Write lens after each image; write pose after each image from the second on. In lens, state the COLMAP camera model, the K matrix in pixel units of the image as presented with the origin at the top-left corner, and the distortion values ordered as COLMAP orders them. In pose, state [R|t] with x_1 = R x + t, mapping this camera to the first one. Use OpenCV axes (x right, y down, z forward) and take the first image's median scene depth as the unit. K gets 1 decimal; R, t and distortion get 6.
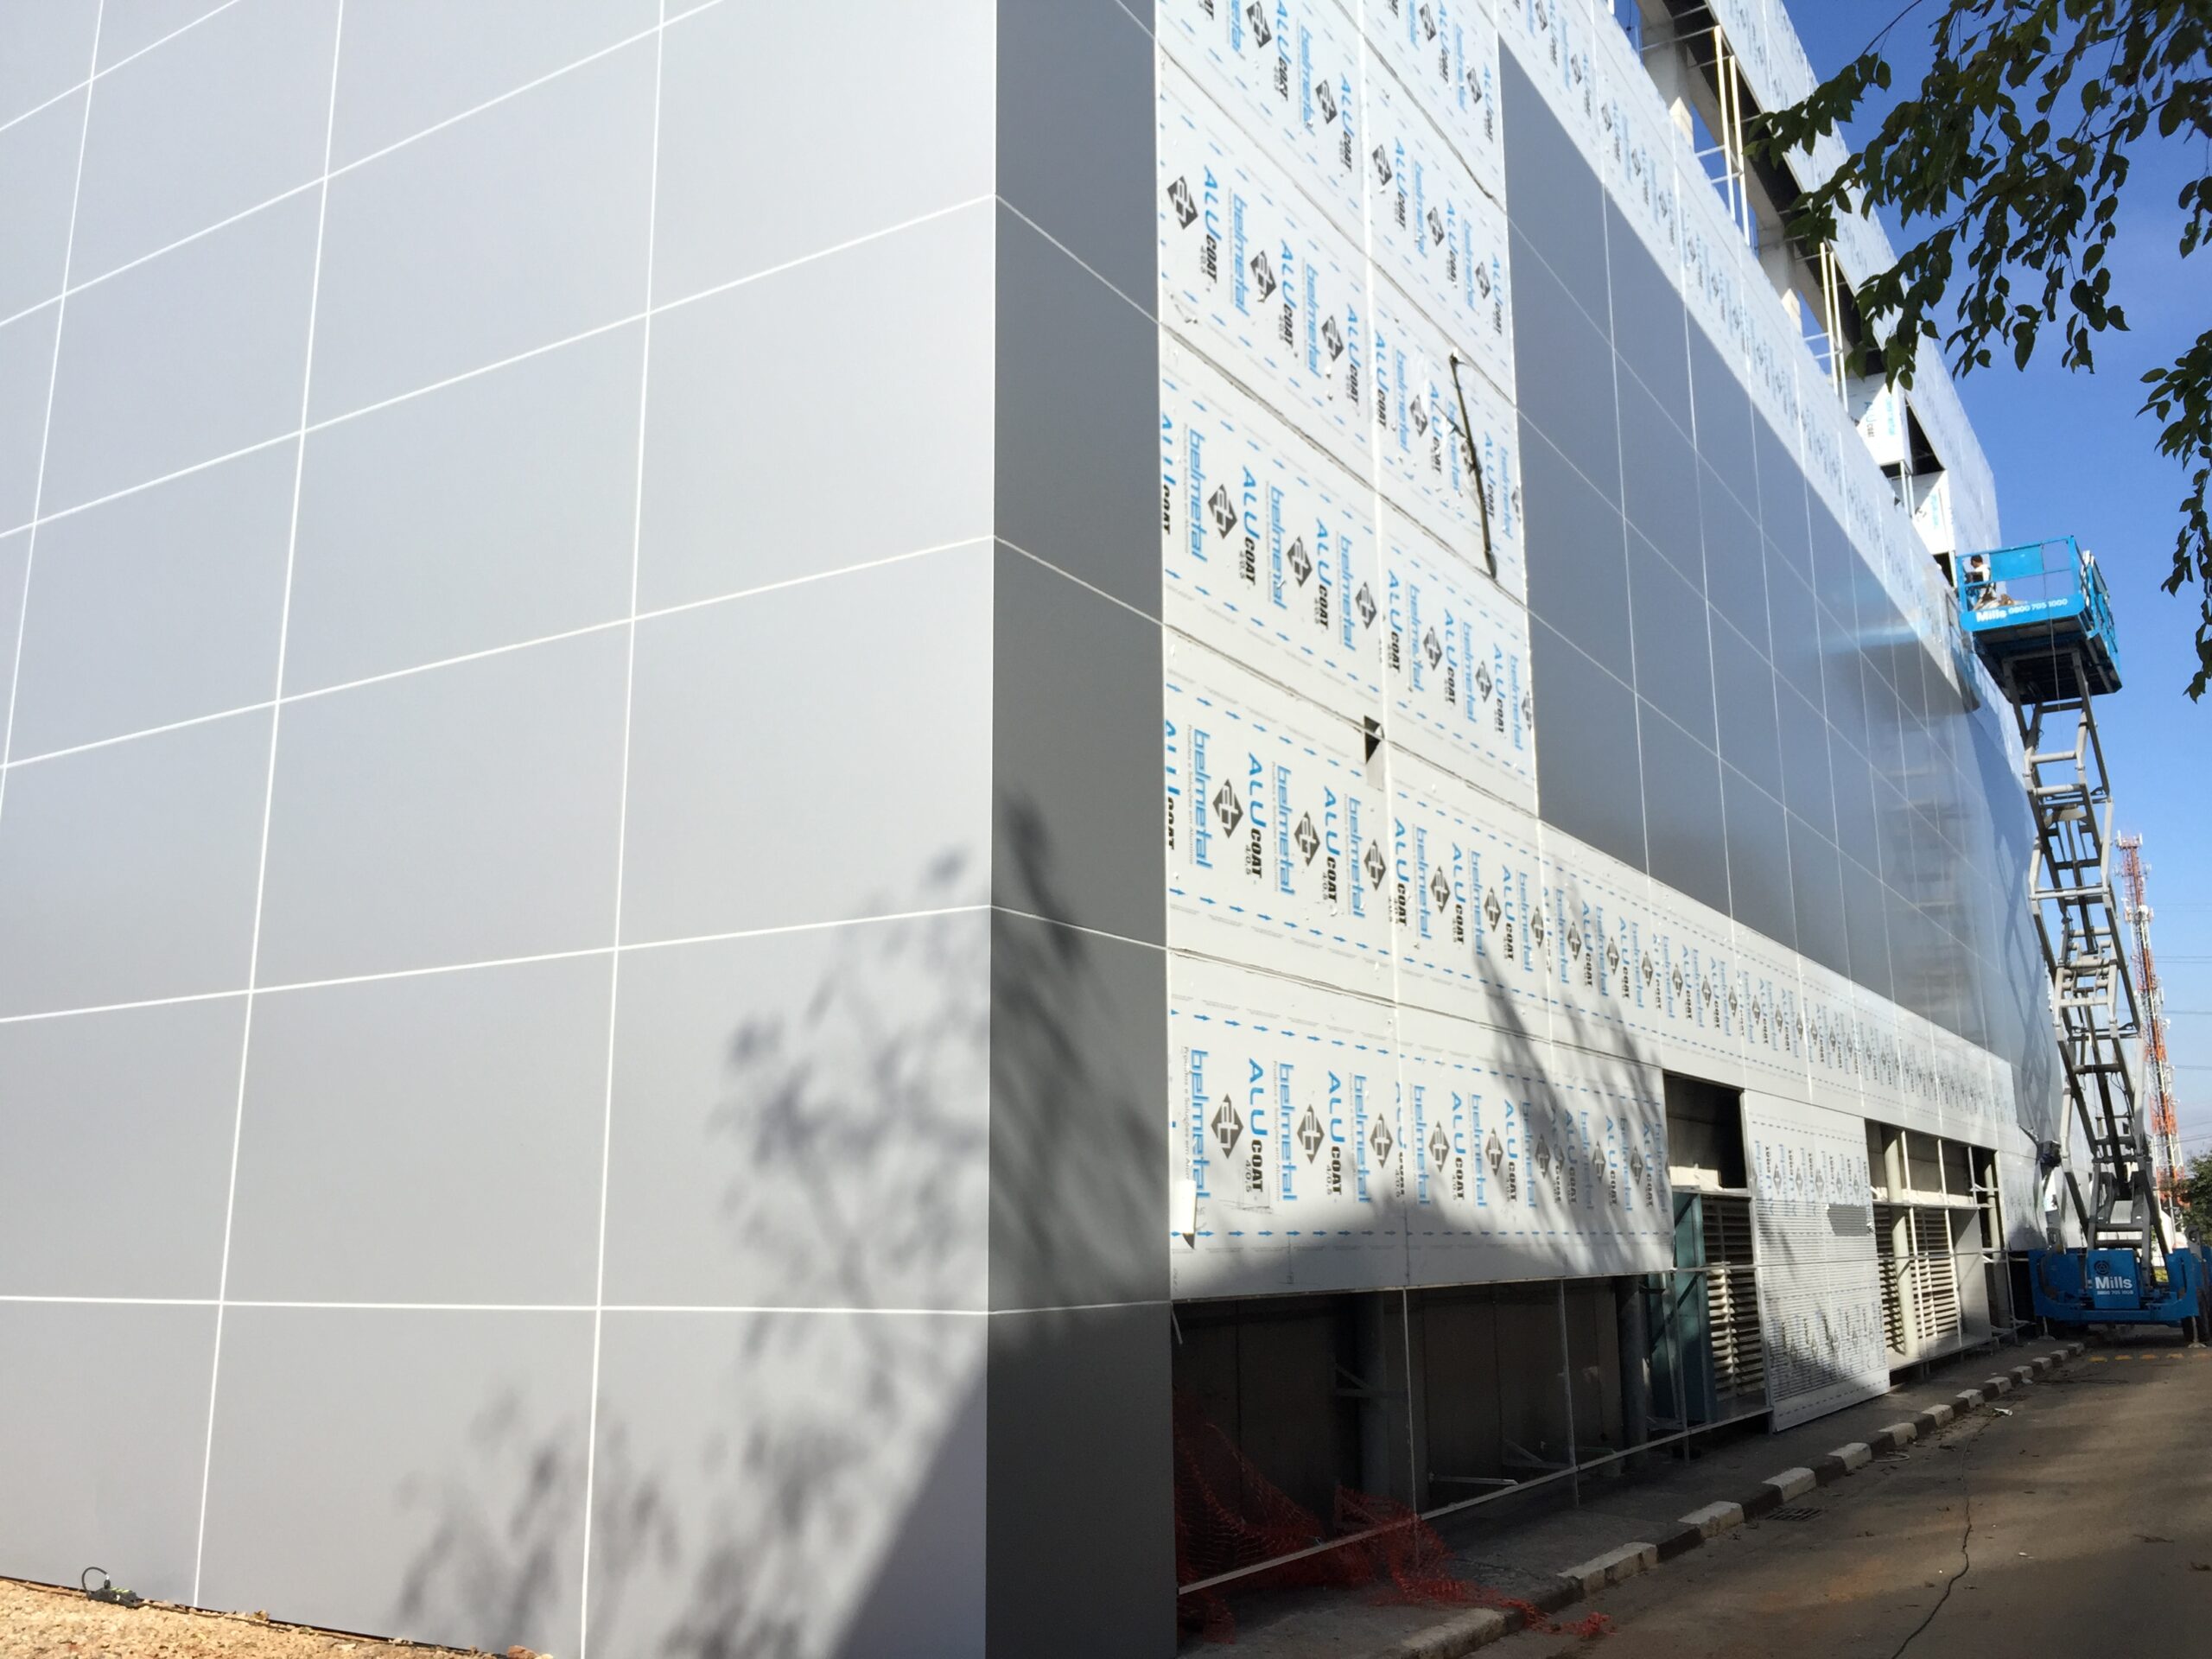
lens RADIAL K [[1892.3, 0, 1106.0], [0, 1892.3, 829.5], [0, 0, 1]] dist [0.070863, -0.113153]
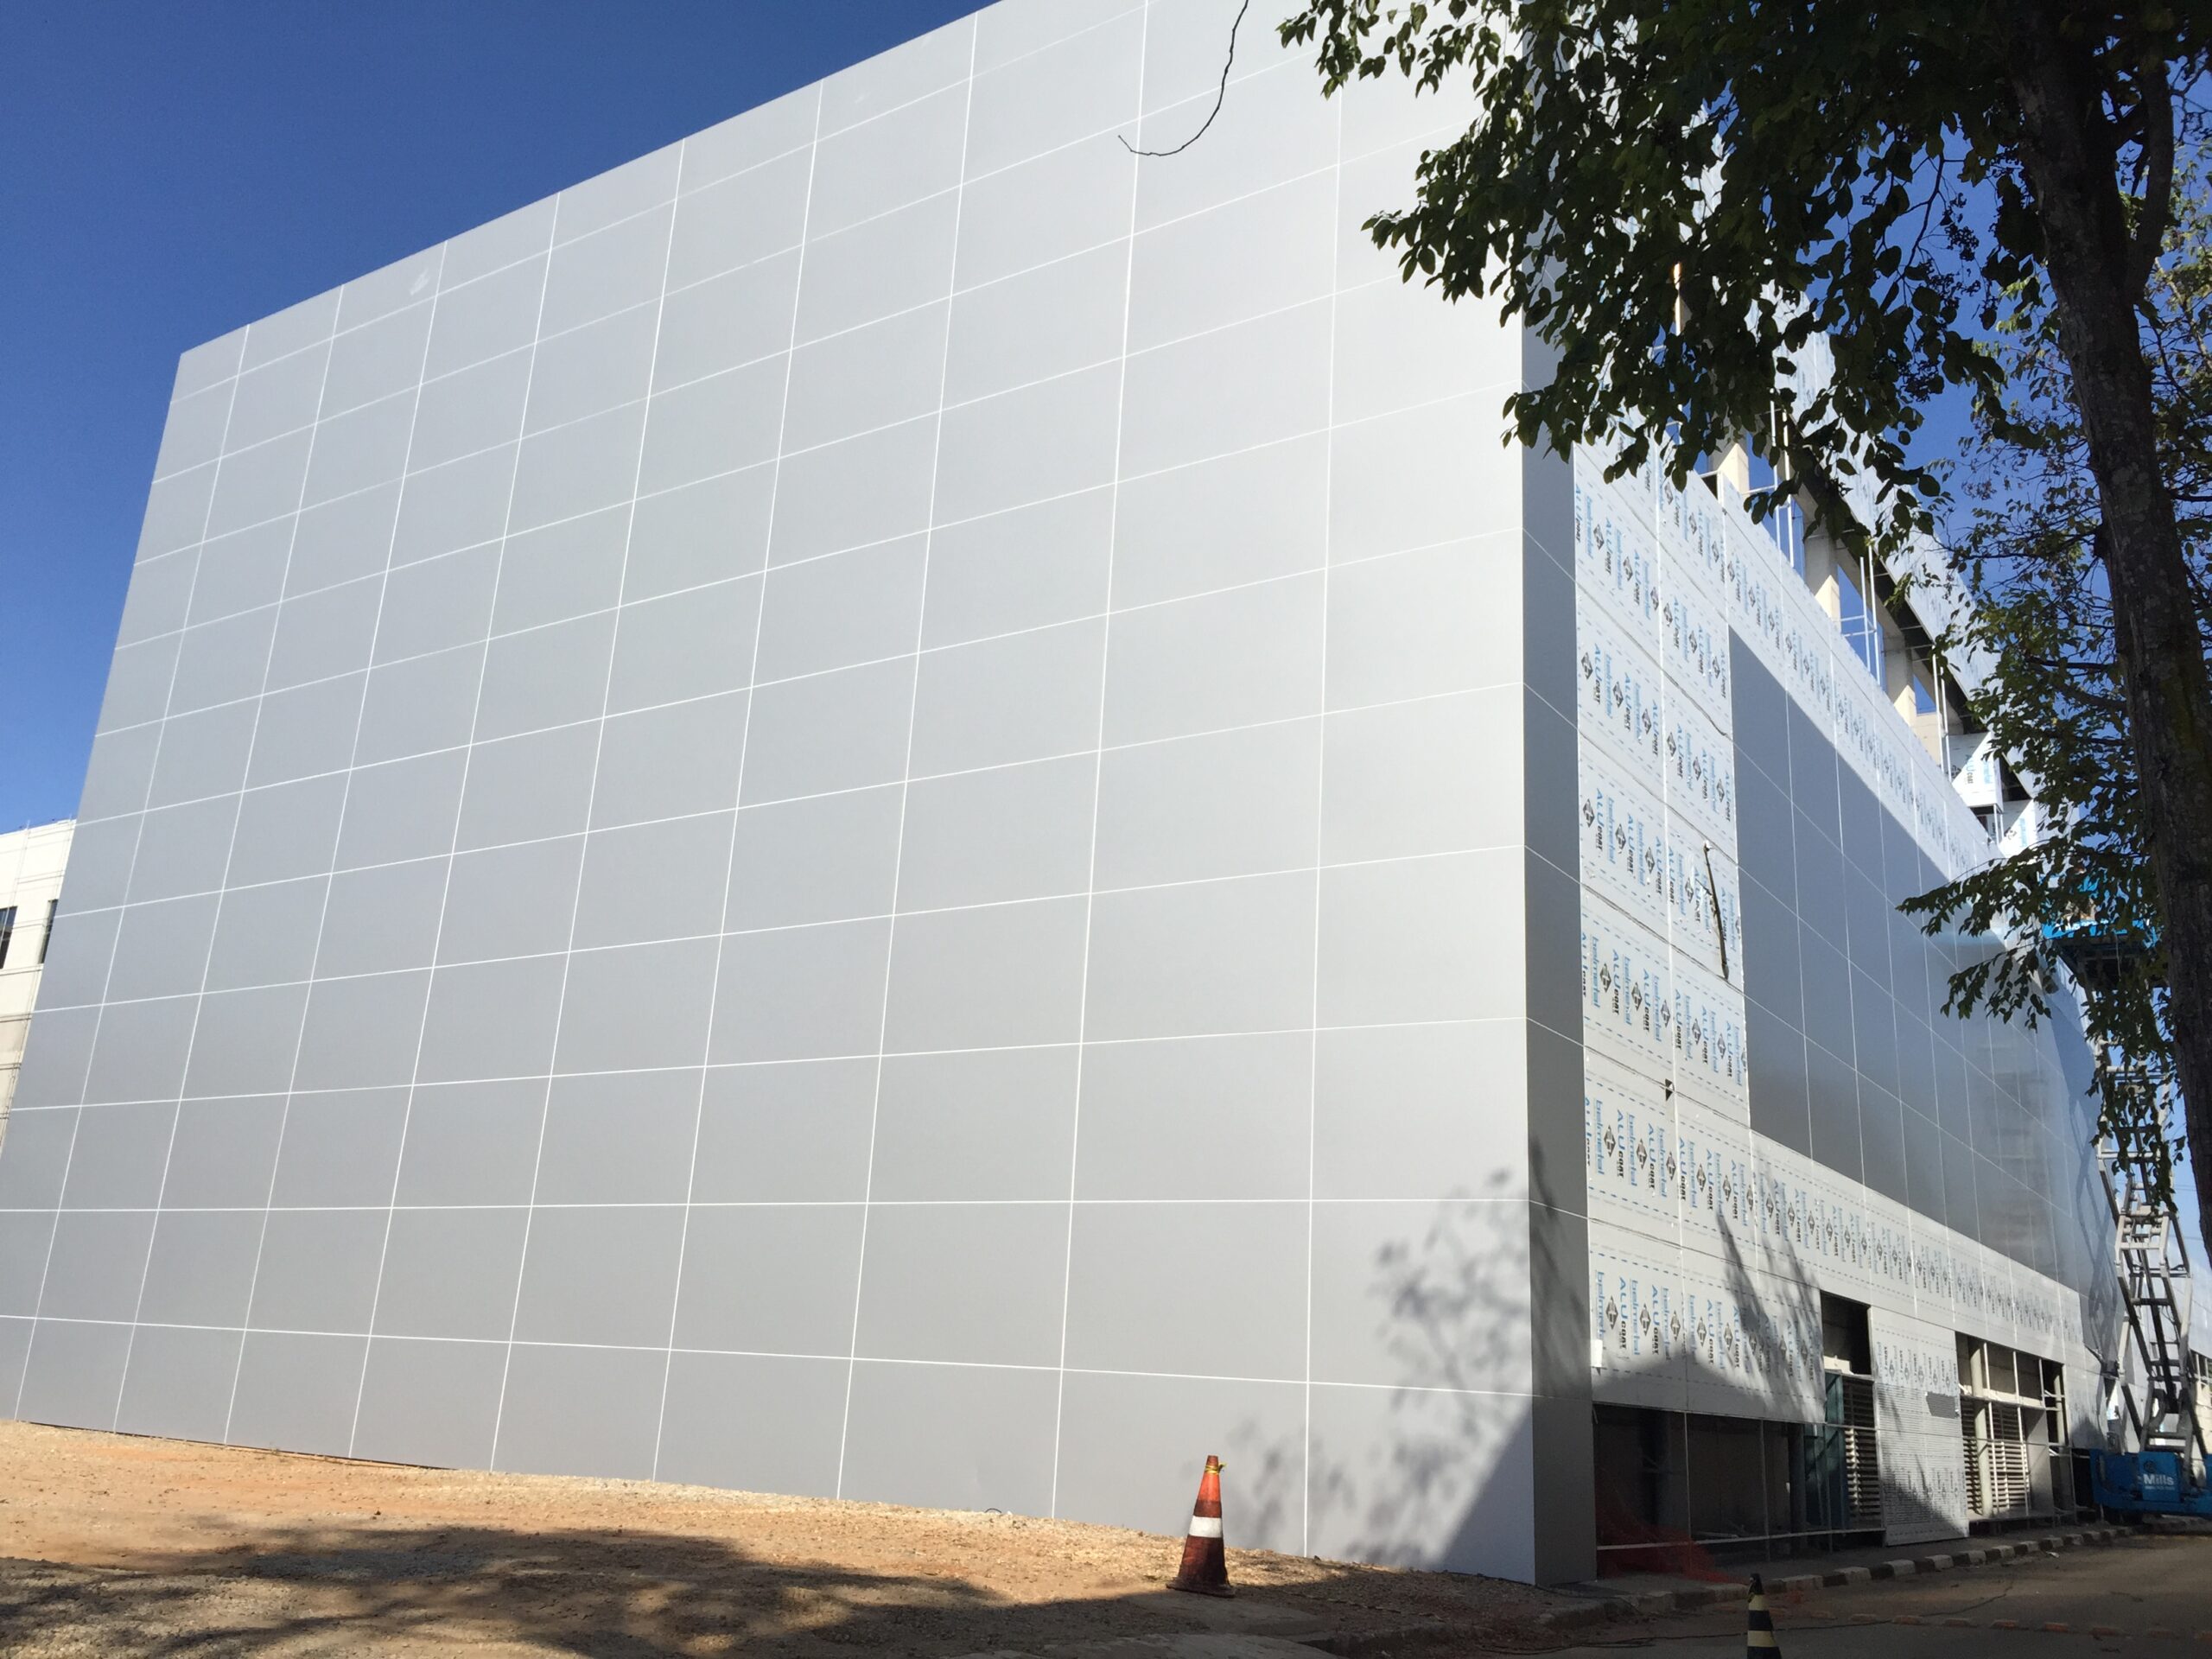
lens RADIAL K [[1871.9, 0, 1106.0], [0, 1871.9, 829.5], [0, 0, 1]] dist [0.086794, -0.144583]
pose [[0.997387, 0.051378, -0.050797, -0.218431], [-0.055424, 0.995111, -0.081745, -0.084783], [0.046349, 0.084347, 0.995358, -0.564507]]
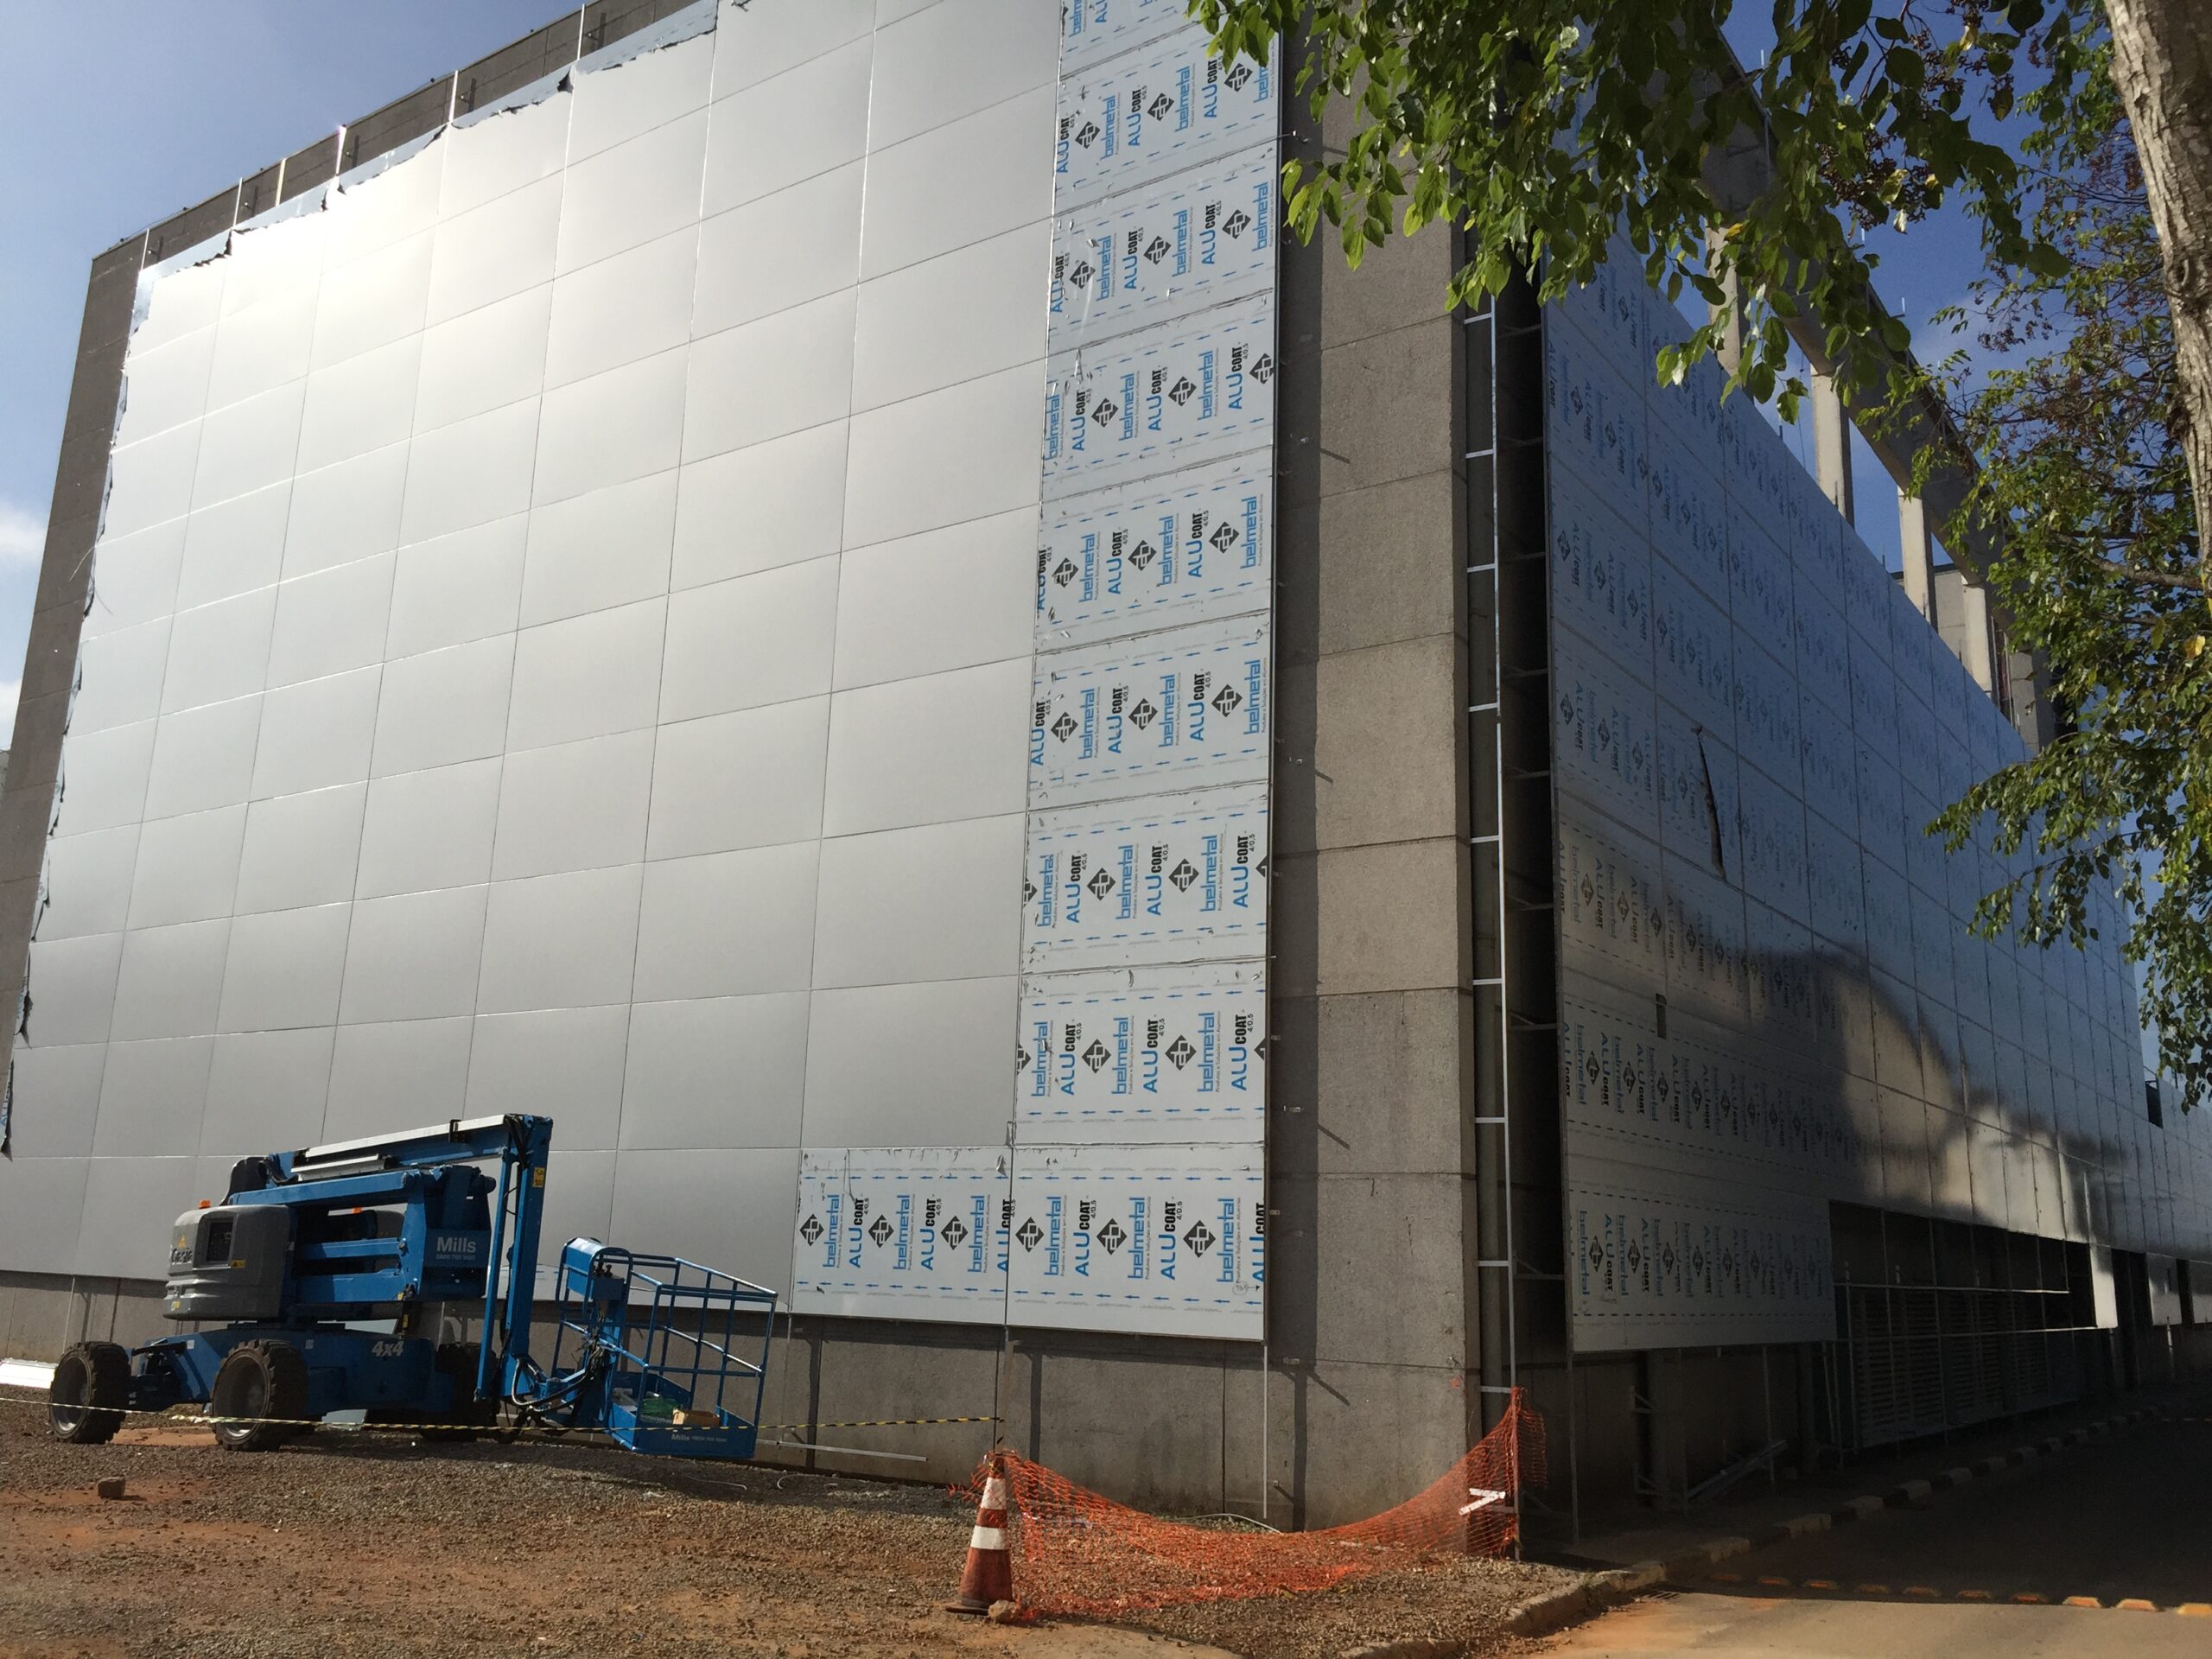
lens RADIAL K [[1871.9, 0, 1106.0], [0, 1871.9, 829.5], [0, 0, 1]] dist [0.086794, -0.144583]
pose [[0.998006, 0.024626, -0.058119, -0.174706], [-0.025642, 0.999530, -0.016811, -0.115246], [0.057678, 0.018268, 0.998168, -0.460962]]
